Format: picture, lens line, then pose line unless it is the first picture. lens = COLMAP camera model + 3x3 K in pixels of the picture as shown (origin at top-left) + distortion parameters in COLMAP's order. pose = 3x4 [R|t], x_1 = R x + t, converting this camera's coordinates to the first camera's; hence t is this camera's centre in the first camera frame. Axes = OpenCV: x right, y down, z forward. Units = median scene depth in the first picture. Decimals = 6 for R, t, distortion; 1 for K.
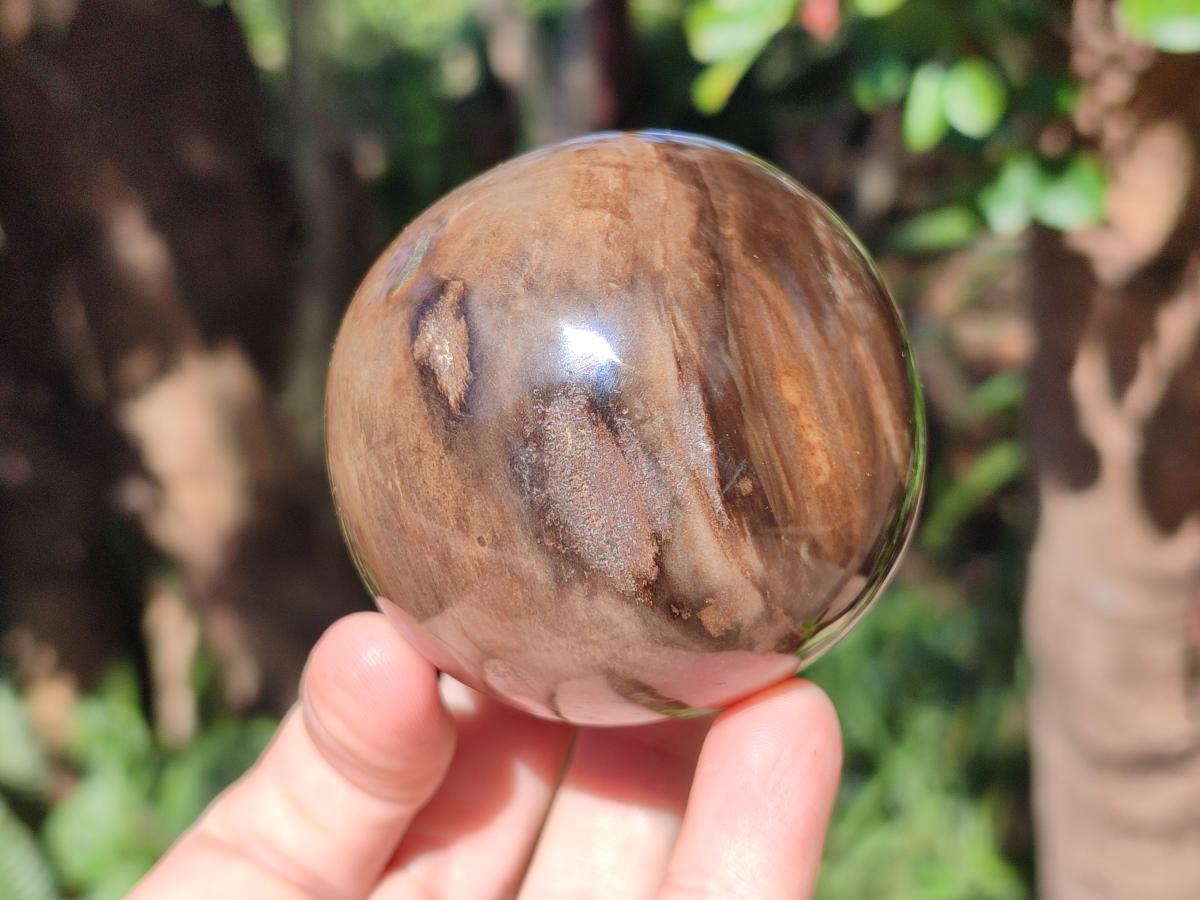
lens RADIAL K [[1791.5, 0, 600.0], [0, 1791.5, 450.0], [0, 0, 1]] dist [0.300274, -1.932780]
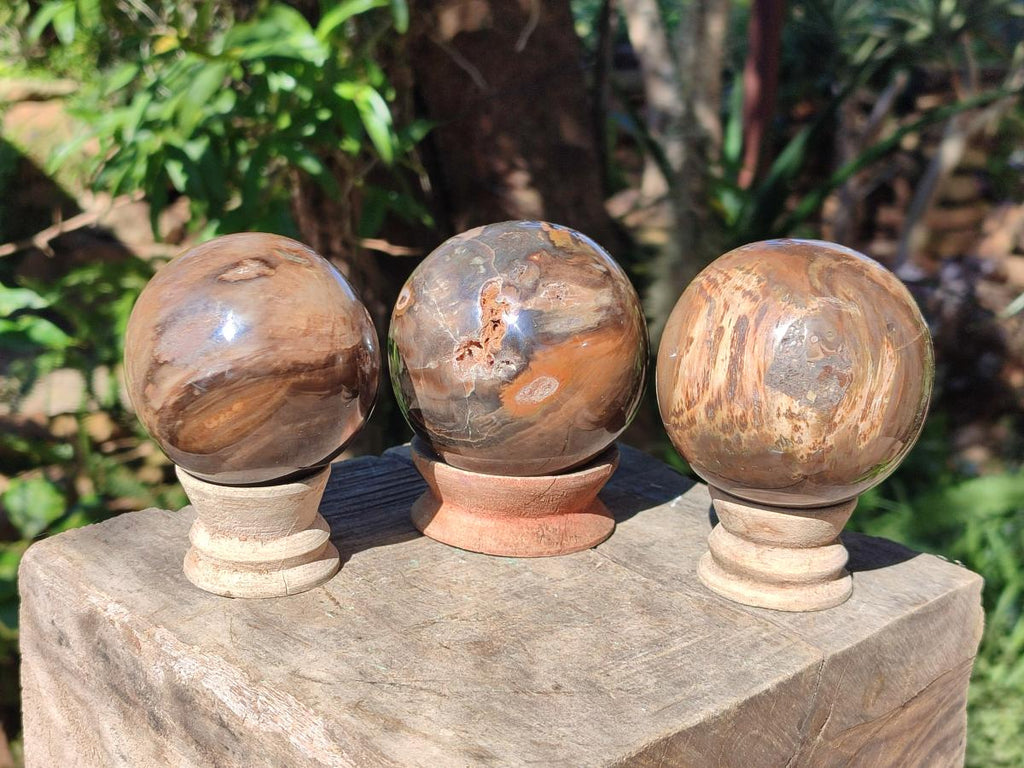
lens RADIAL K [[1528.8, 0, 512.0], [0, 1528.8, 384.0], [0, 0, 1]] dist [0.300274, -1.932780]
pose [[0.110356, 0.985592, -0.128176, 0.389118], [-0.985156, 0.125535, 0.117087, -0.659695], [0.131490, 0.113352, 0.984816, -1.060440]]
